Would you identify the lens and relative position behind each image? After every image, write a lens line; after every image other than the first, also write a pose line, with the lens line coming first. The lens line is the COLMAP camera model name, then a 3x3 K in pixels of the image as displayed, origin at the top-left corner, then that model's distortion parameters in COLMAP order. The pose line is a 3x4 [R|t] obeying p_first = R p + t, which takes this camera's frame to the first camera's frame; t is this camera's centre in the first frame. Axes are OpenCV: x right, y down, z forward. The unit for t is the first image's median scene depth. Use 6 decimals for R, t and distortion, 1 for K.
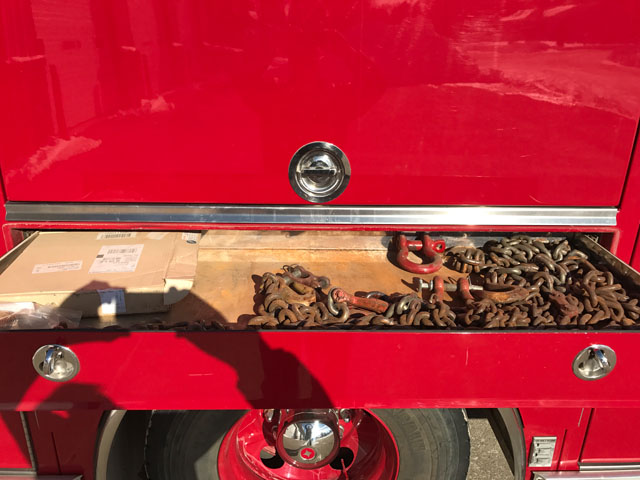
lens RADIAL K [[525.6, 0, 315.9], [0, 525.6, 242.4], [0, 0, 1]] dist [0.026087, -0.028678]
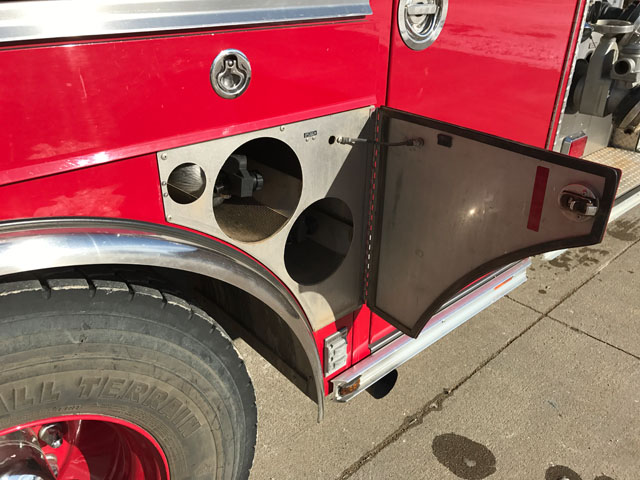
lens RADIAL K [[525.6, 0, 313.0], [0, 525.6, 241.7], [0, 0, 1]] dist [0.026087, -0.028678]
pose [[0.765125, -0.310742, 0.563935, 0.016075], [0.243098, 0.950428, 0.193883, 0.082544], [-0.596227, -0.011254, 0.802737, 0.396798]]
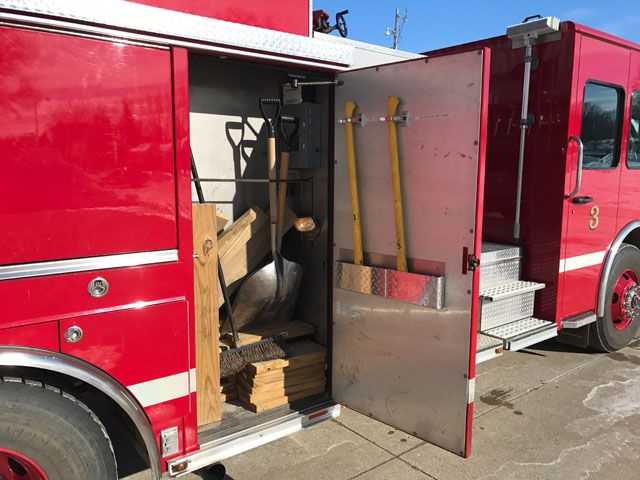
lens RADIAL K [[525.6, 0, 322.8], [0, 525.6, 241.1], [0, 0, 1]] dist [0.026087, -0.028678]
pose [[0.800069, -0.092756, 0.592694, -0.000821], [0.230083, 0.959867, -0.160368, 0.212522], [-0.554032, 0.264675, 0.789301, -0.381443]]
